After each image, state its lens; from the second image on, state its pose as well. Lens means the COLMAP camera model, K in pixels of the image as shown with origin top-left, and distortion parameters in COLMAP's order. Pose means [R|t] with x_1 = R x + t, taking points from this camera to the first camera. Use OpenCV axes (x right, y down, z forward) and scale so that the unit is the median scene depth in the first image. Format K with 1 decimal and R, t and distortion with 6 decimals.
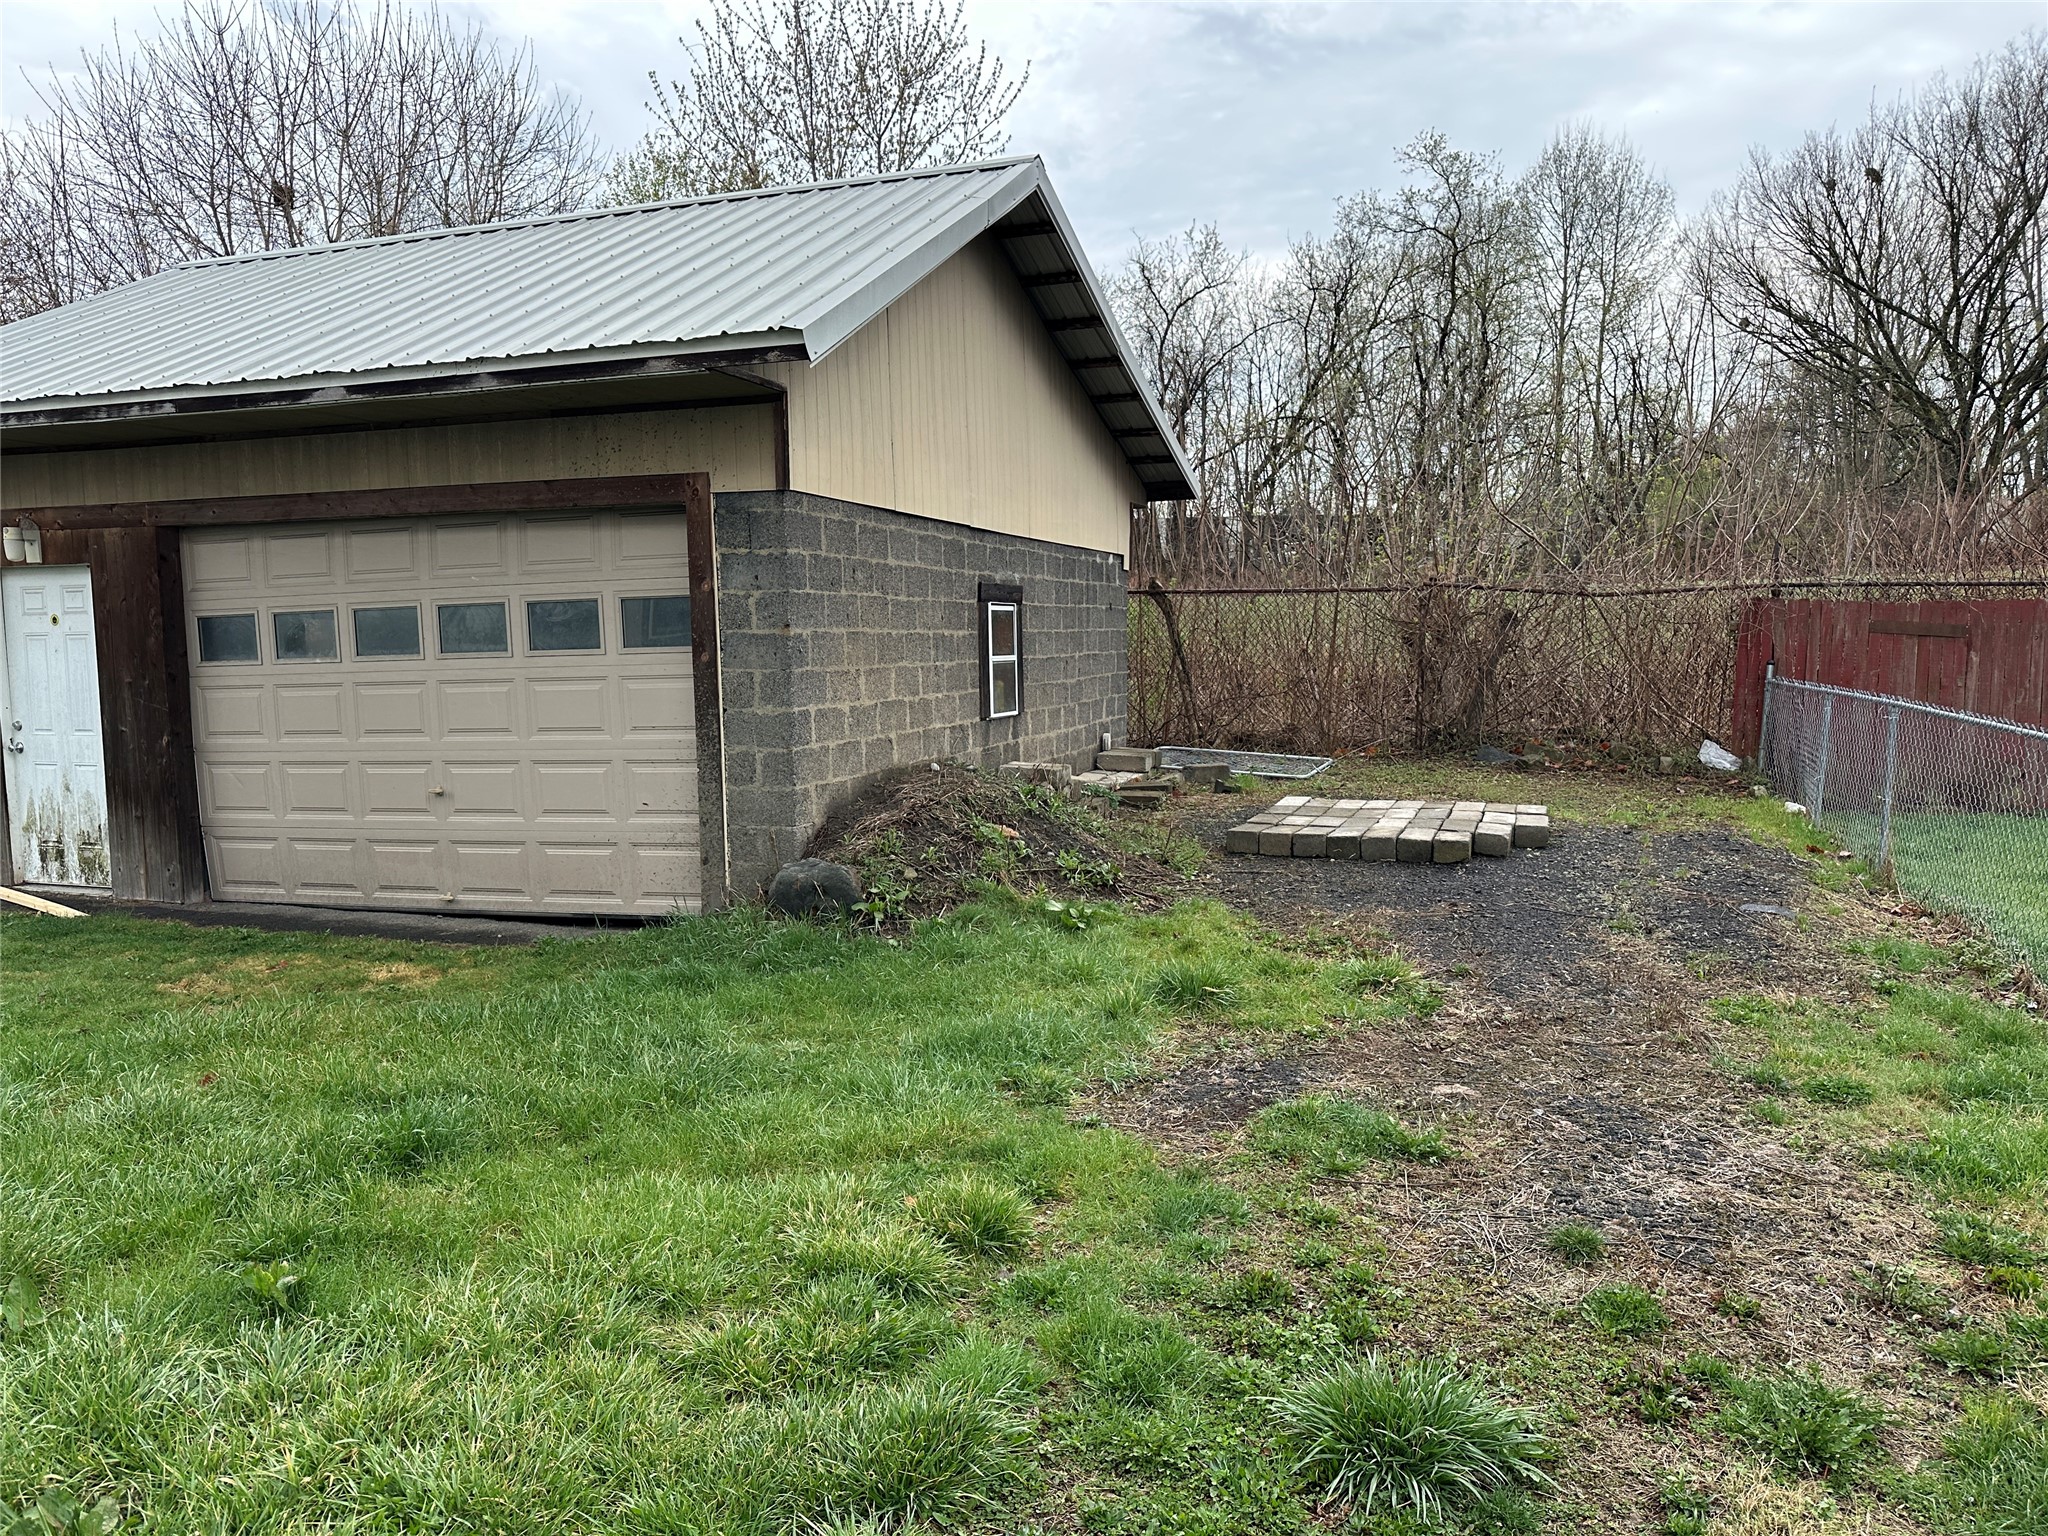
lens RADIAL K [[1413.3, 0, 1024.0], [0, 1413.3, 768.0], [0, 0, 1]] dist [0.151827, -0.163928]
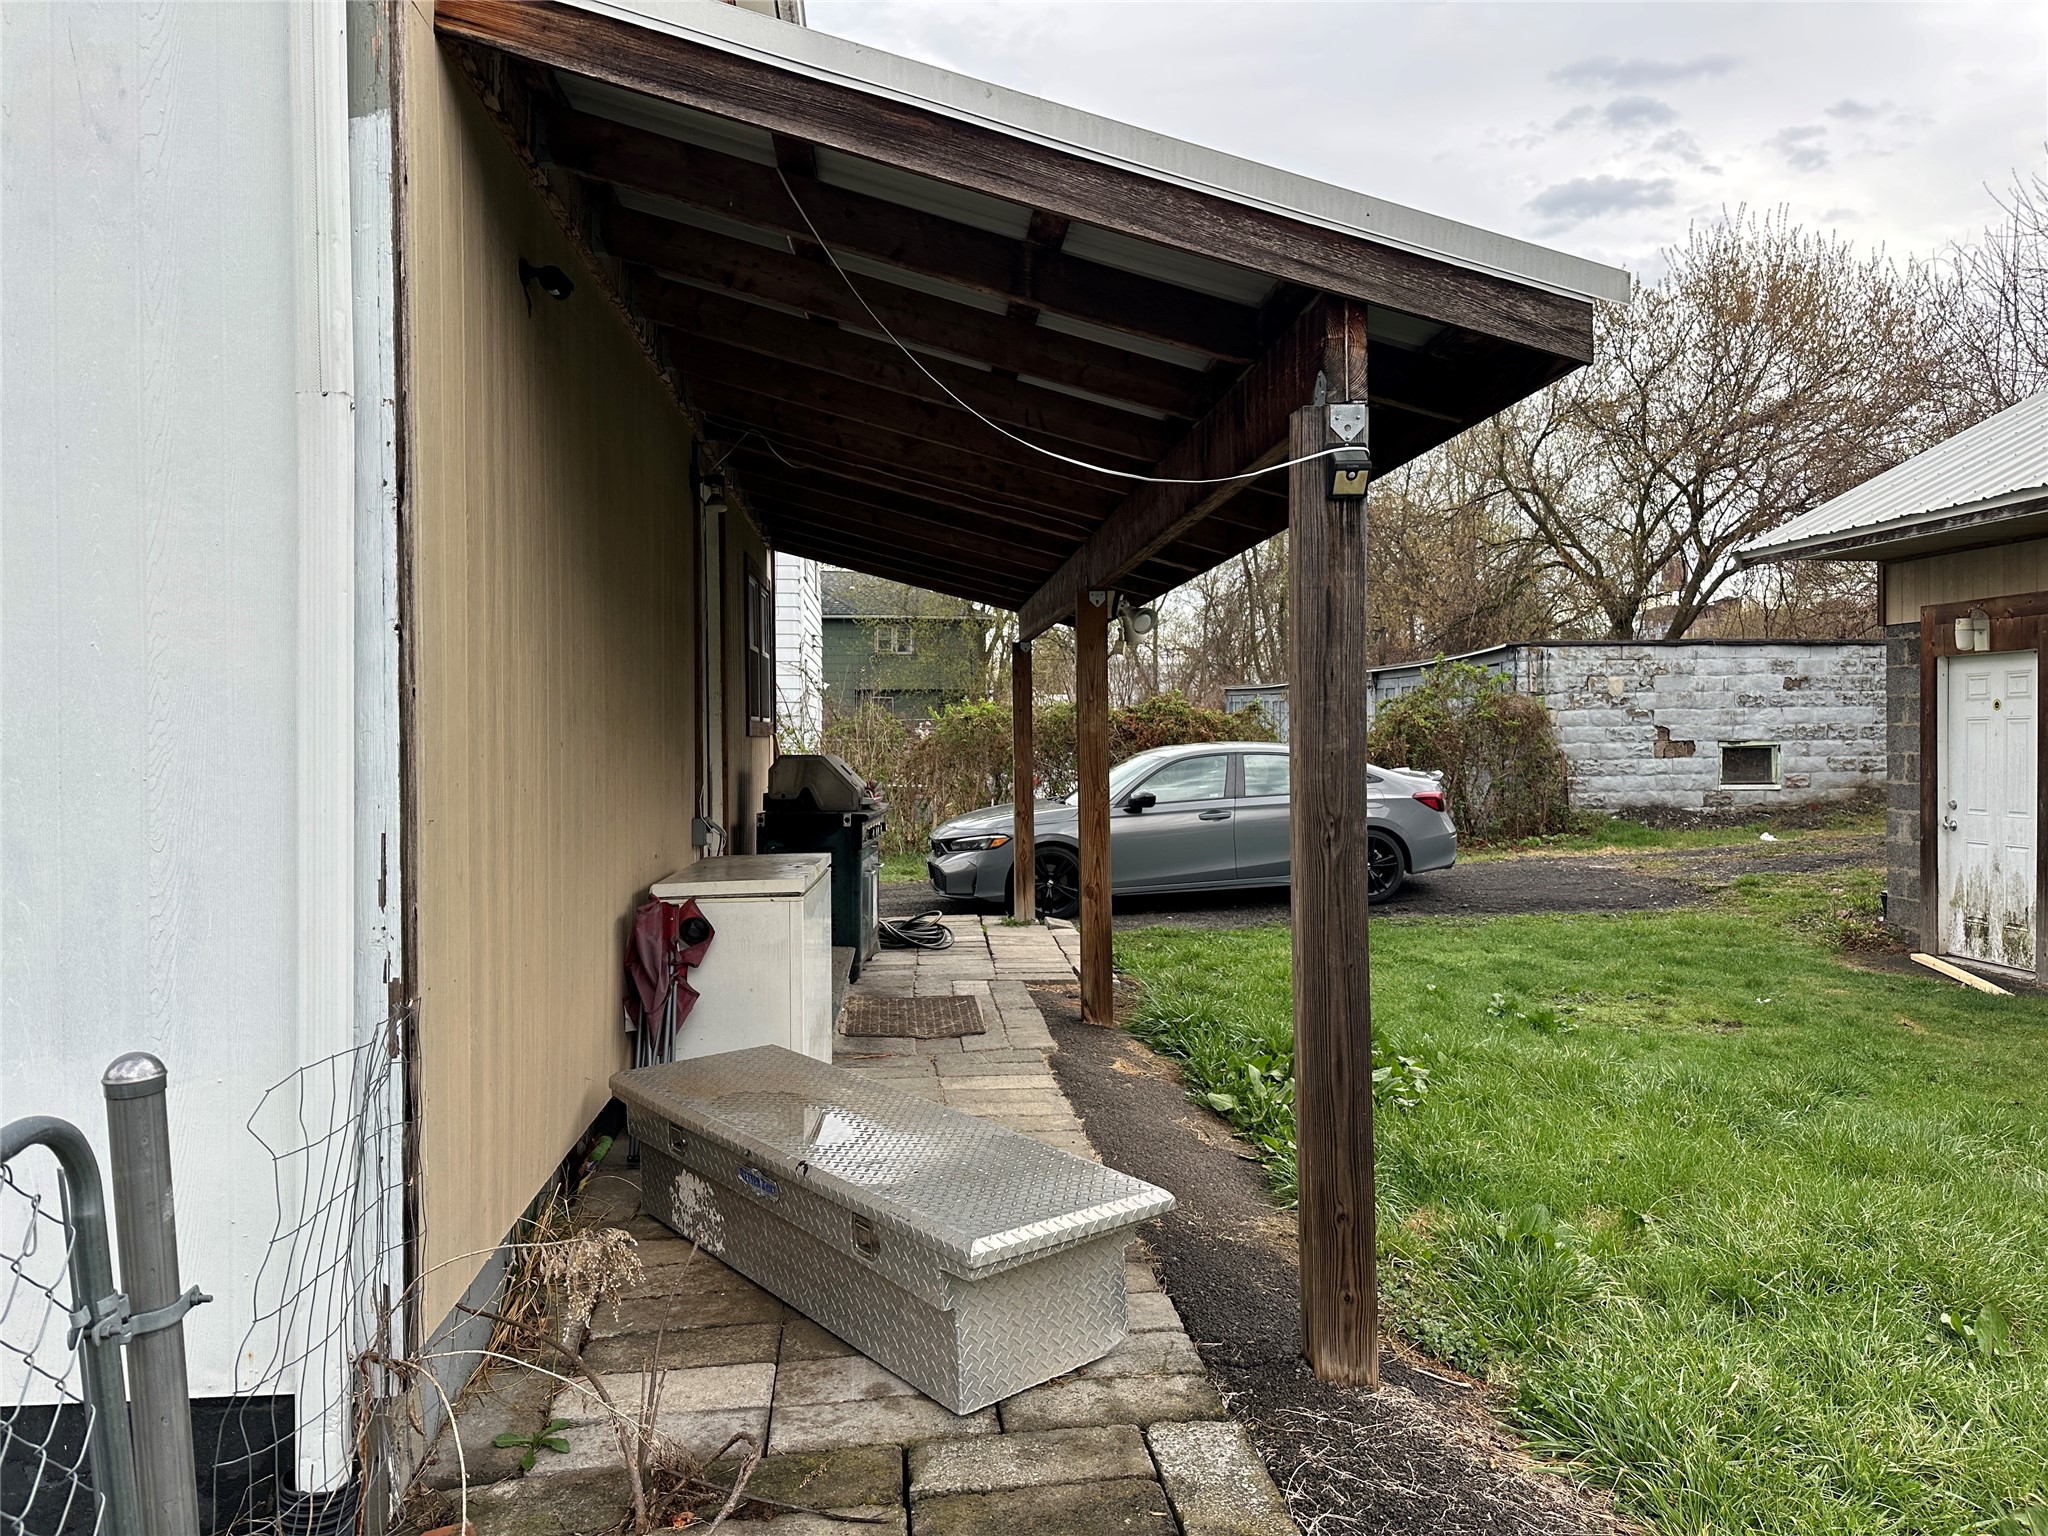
lens RADIAL K [[1413.3, 0, 1024.0], [0, 1413.3, 768.0], [0, 0, 1]] dist [0.151827, -0.163928]
pose [[0.411585, 0.026348, -0.910990, -0.002817], [-0.079213, 0.996833, -0.006958, 0.005685], [0.907922, 0.075026, 0.412369, -0.053418]]
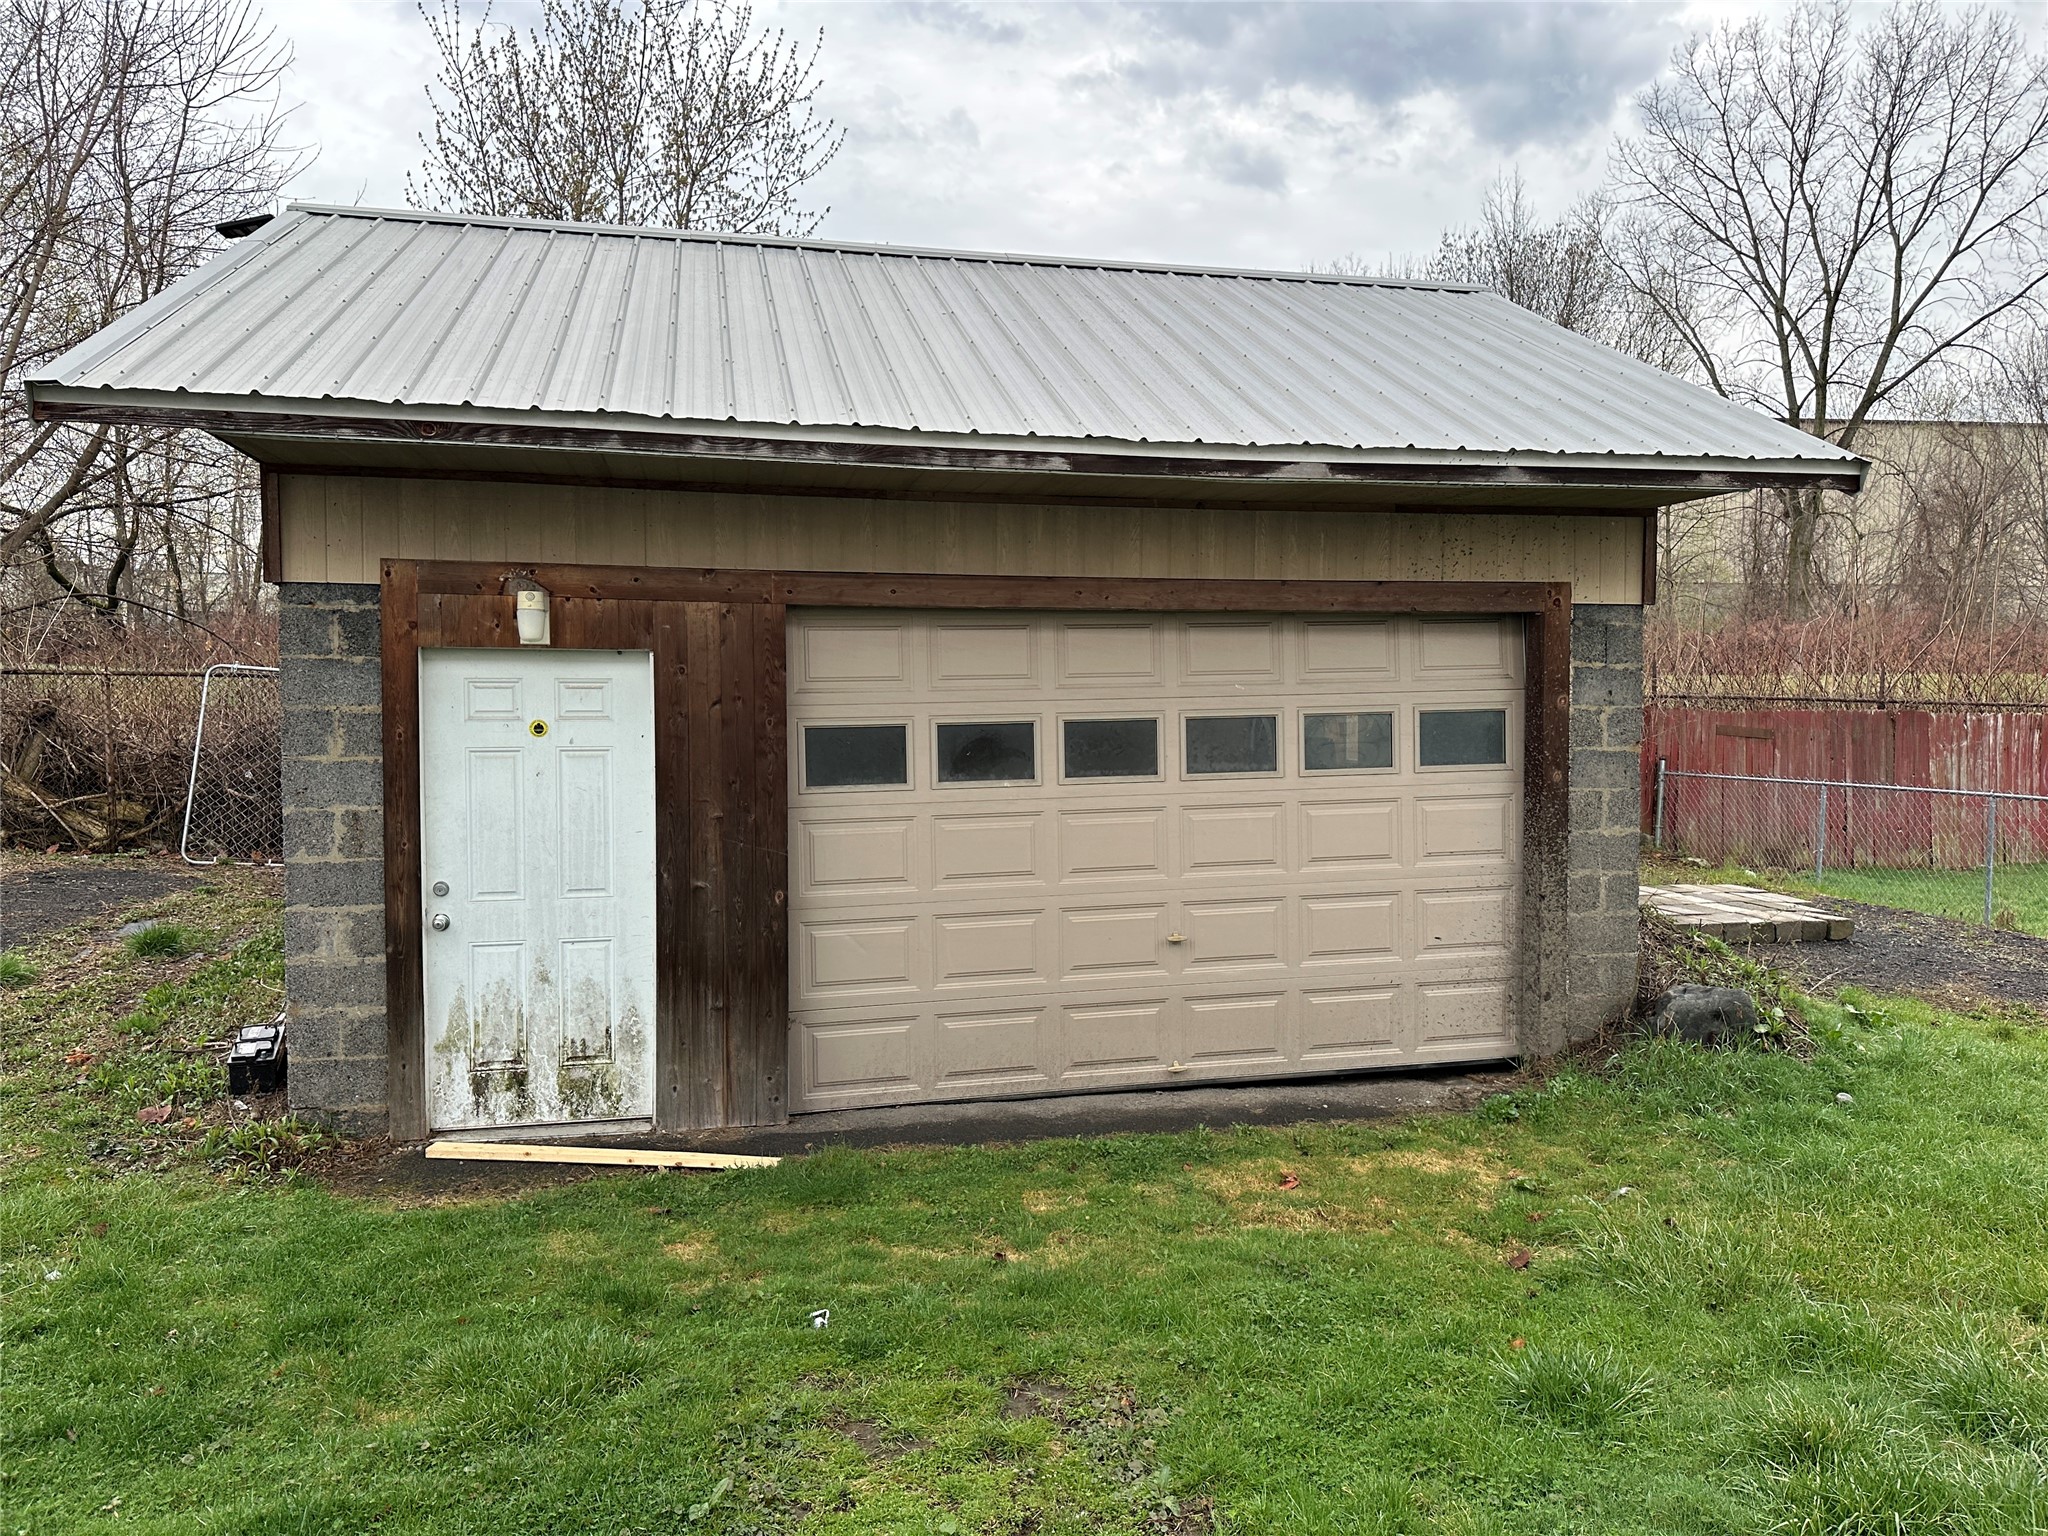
lens RADIAL K [[1413.3, 0, 1024.0], [0, 1413.3, 768.0], [0, 0, 1]] dist [0.151827, -0.163928]
pose [[0.838123, -0.006317, 0.545444, -0.940610], [0.041315, 0.997796, -0.051929, -0.044060], [-0.543914, 0.066058, 0.836537, 0.363264]]
